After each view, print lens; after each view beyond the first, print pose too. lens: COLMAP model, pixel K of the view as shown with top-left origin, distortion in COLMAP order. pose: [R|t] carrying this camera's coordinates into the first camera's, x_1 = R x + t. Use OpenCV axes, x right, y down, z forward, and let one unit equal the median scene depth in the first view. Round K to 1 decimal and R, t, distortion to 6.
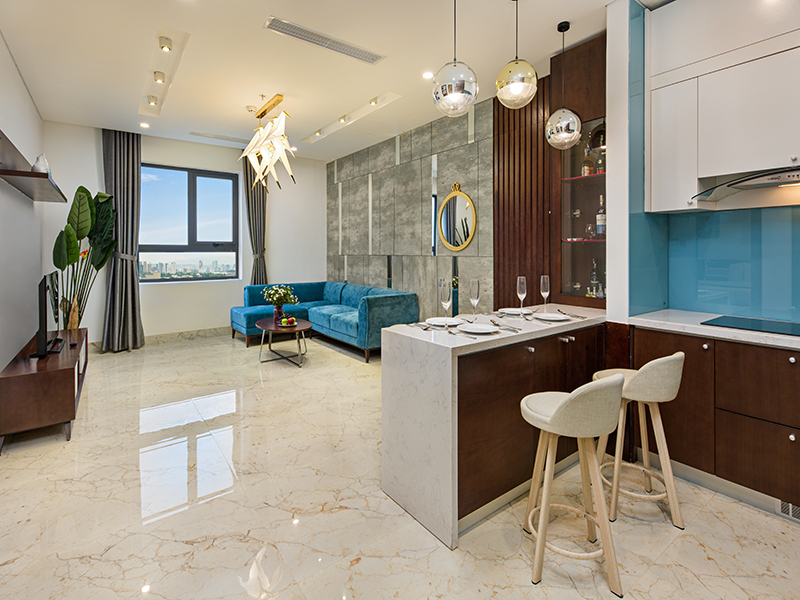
lens RADIAL K [[372.7, 0, 405.2], [0, 372.7, 247.3], [0, 0, 1]] dist [0.026228, 0.000321]
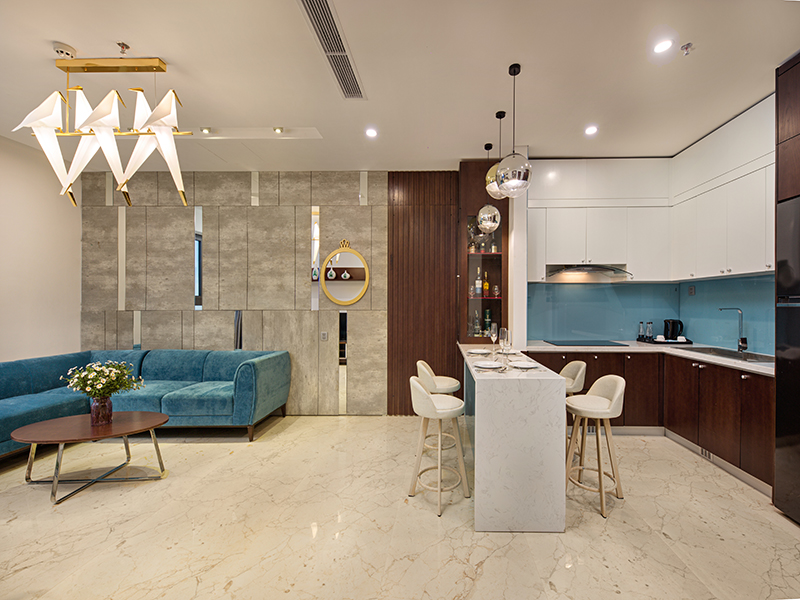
lens RADIAL K [[322.4, 0, 401.0], [0, 322.4, 302.6], [0, 0, 1]] dist [0.001441, -0.000069]
pose [[0.629682, 0.002516, 0.776849, -0.420186], [-0.008917, 0.999952, 0.003989, -0.001886], [-0.776802, -0.009439, 0.629674, 0.285607]]
